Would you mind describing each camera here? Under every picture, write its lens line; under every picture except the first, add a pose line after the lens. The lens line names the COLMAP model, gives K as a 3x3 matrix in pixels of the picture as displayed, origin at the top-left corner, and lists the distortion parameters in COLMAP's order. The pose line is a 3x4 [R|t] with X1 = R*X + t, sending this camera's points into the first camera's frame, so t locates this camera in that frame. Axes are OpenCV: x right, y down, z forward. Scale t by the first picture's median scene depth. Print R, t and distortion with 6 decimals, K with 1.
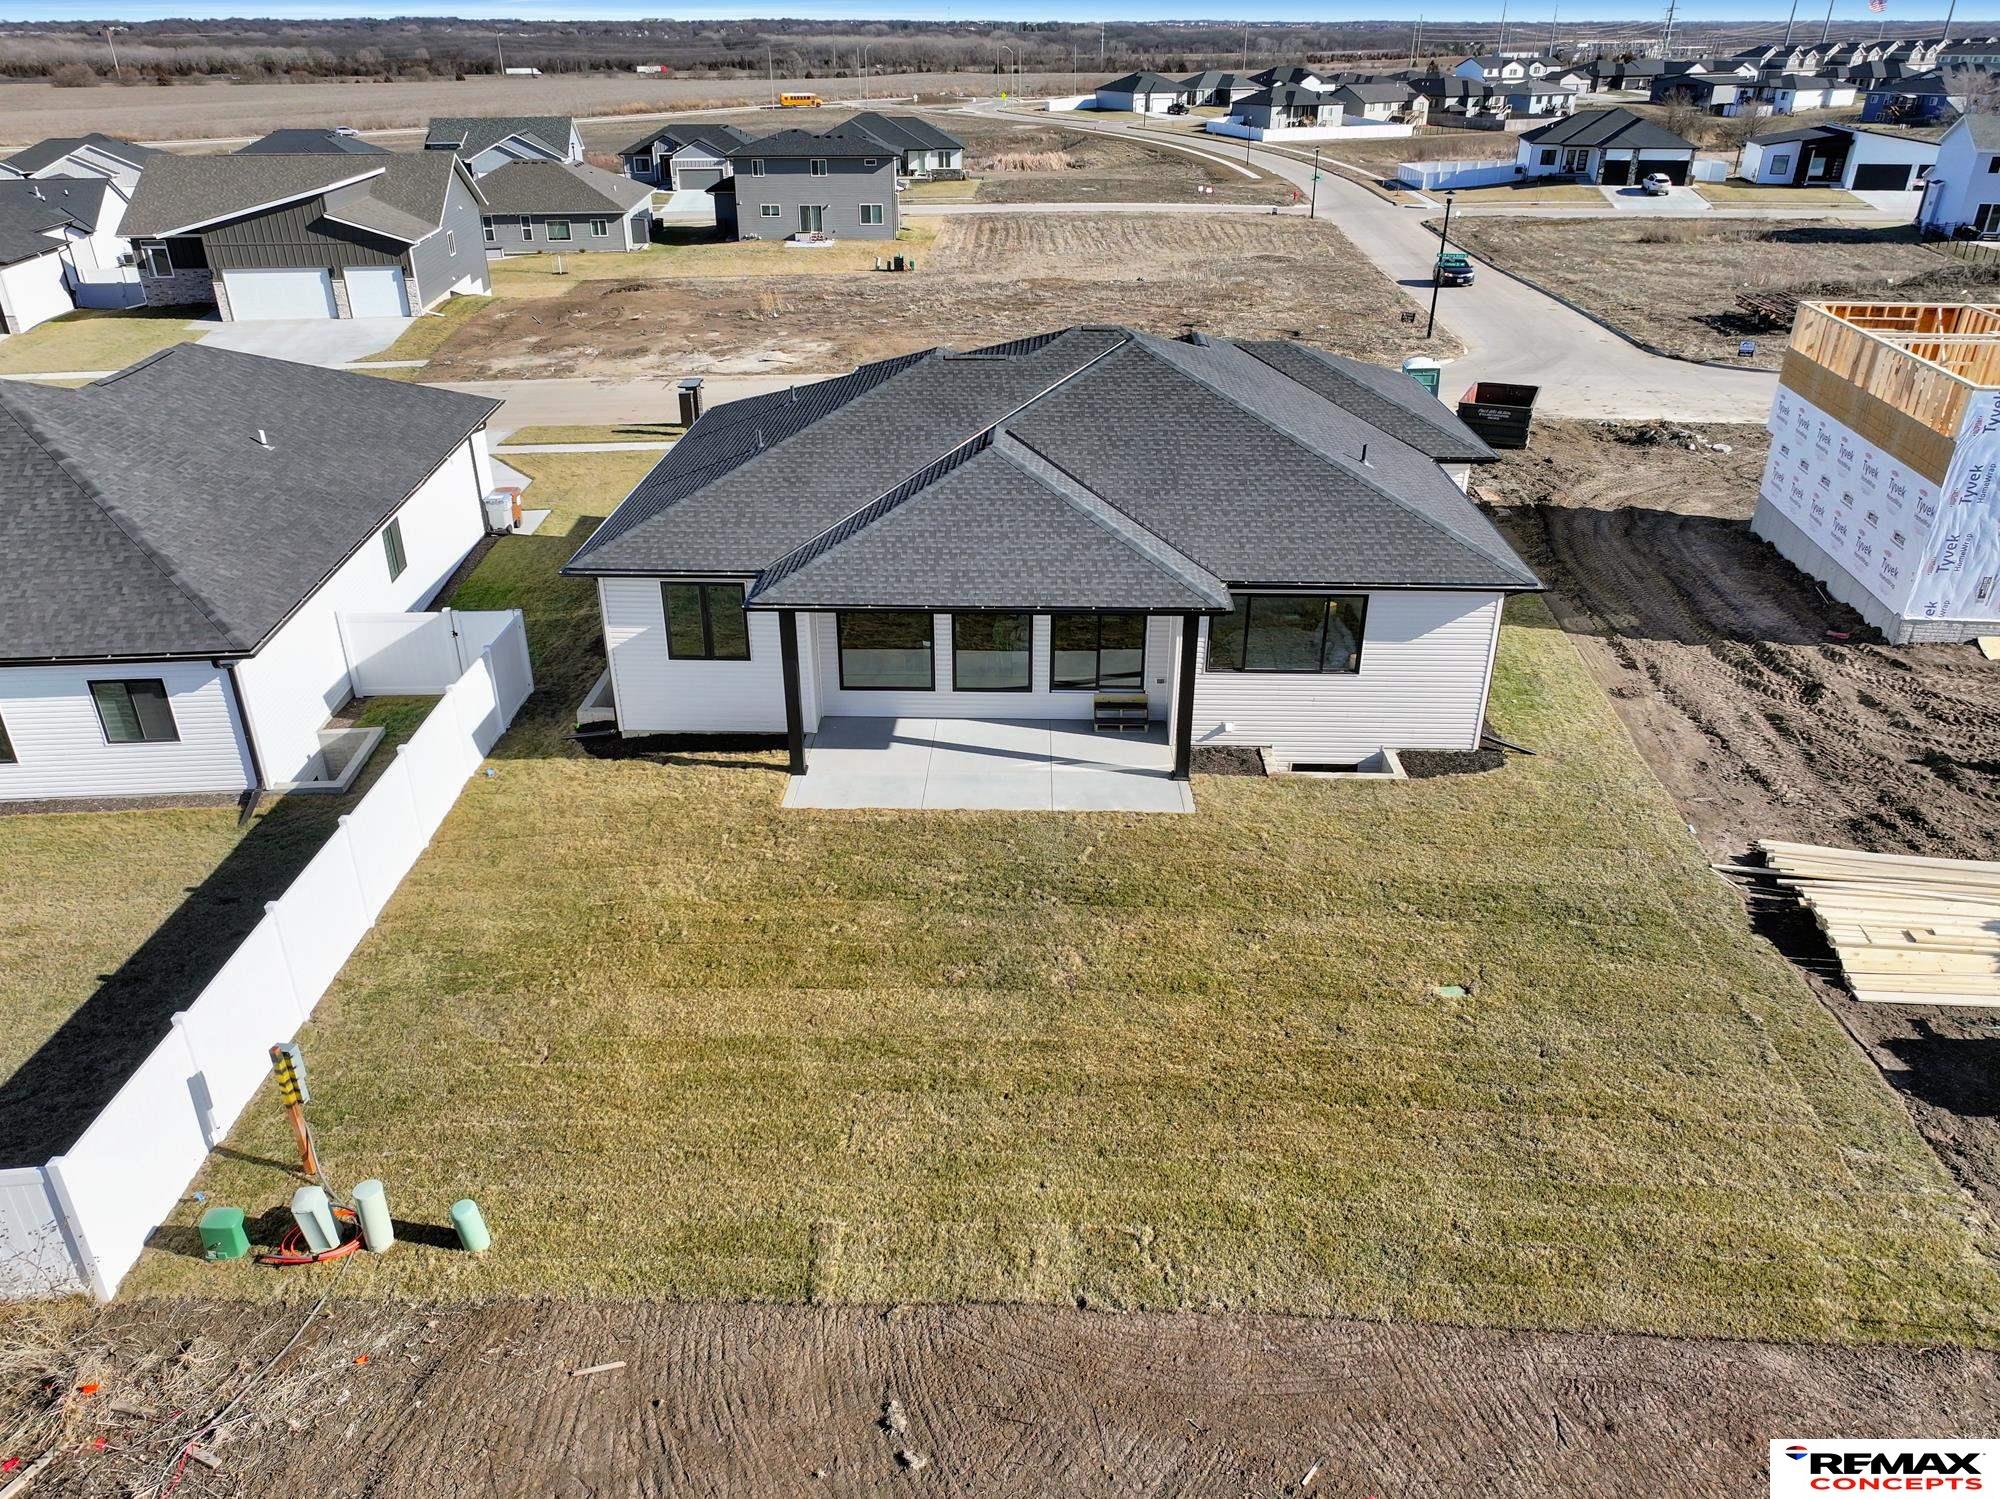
lens RADIAL K [[1434.0, 0, 1000.0], [0, 1434.0, 749.5], [0, 0, 1]] dist [-0.000095, 0.002825]
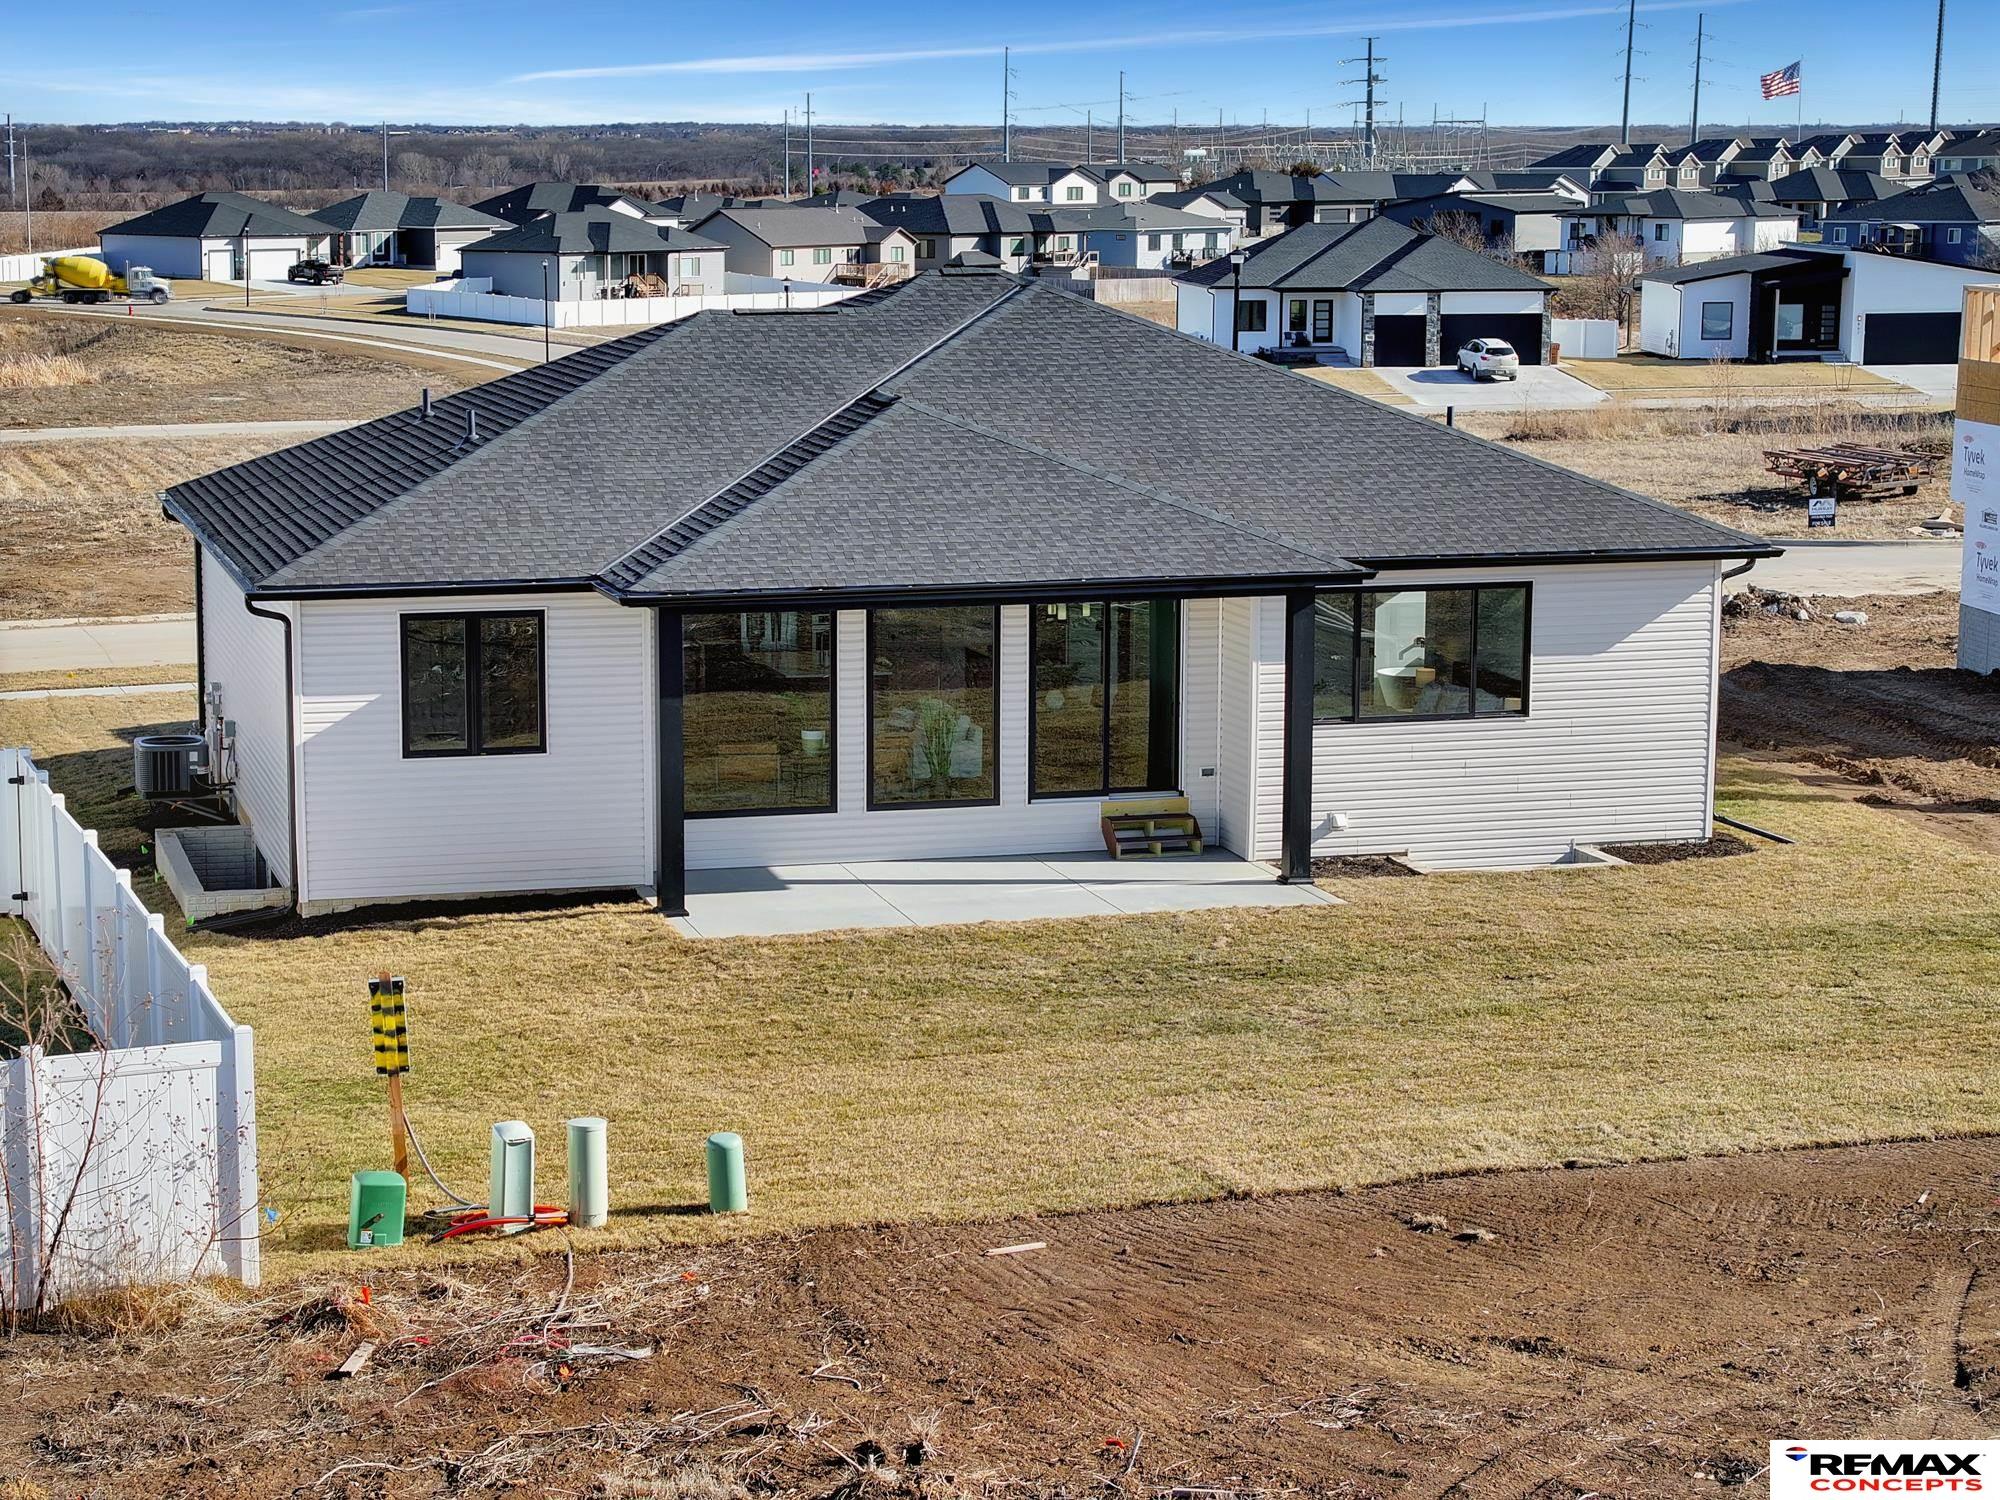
lens RADIAL K [[4025.3, 0, 1000.0], [0, 4025.3, 750.0], [0, 0, 1]] dist [-0.247335, 1.521853]
pose [[0.952649, -0.042592, 0.301074, -0.087633], [0.133185, 0.948558, -0.287228, 0.076393], [-0.273353, 0.313726, 0.909315, -0.092138]]
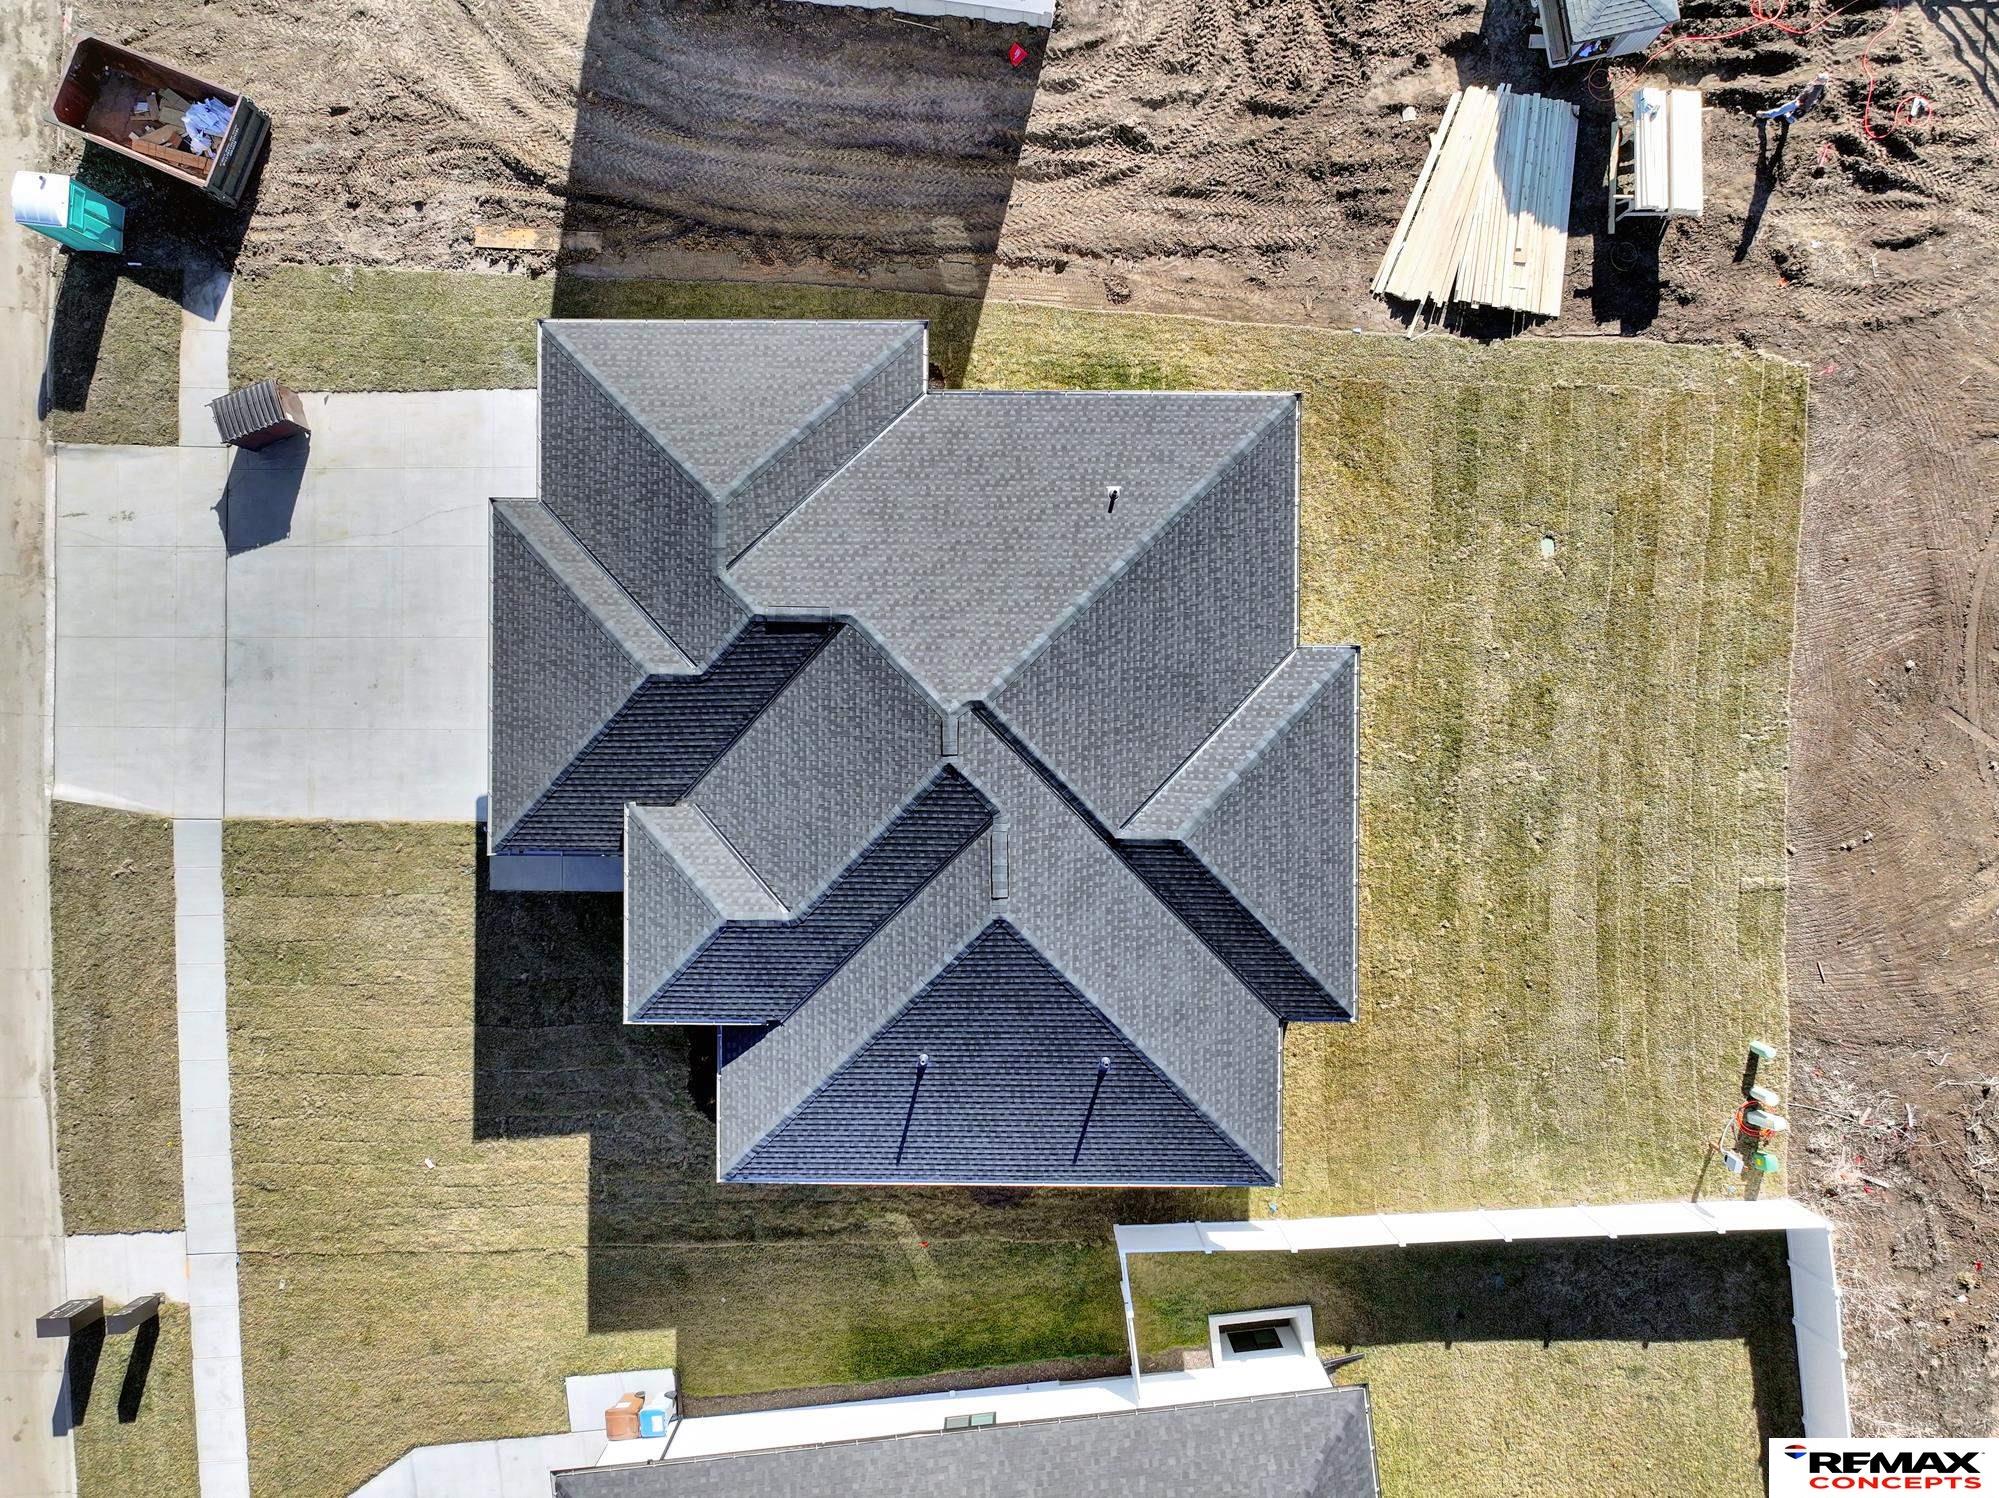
lens RADIAL K [[1433.3, 0, 999.5], [0, 1433.3, 749.0], [0, 0, 1]] dist [-0.000095, 0.002825]
pose [[-0.025596, -0.999666, 0.003592, 0.011477], [0.439585, -0.008028, 0.898165, -0.228434], [-0.897836, 0.024568, 0.439644, 0.115702]]
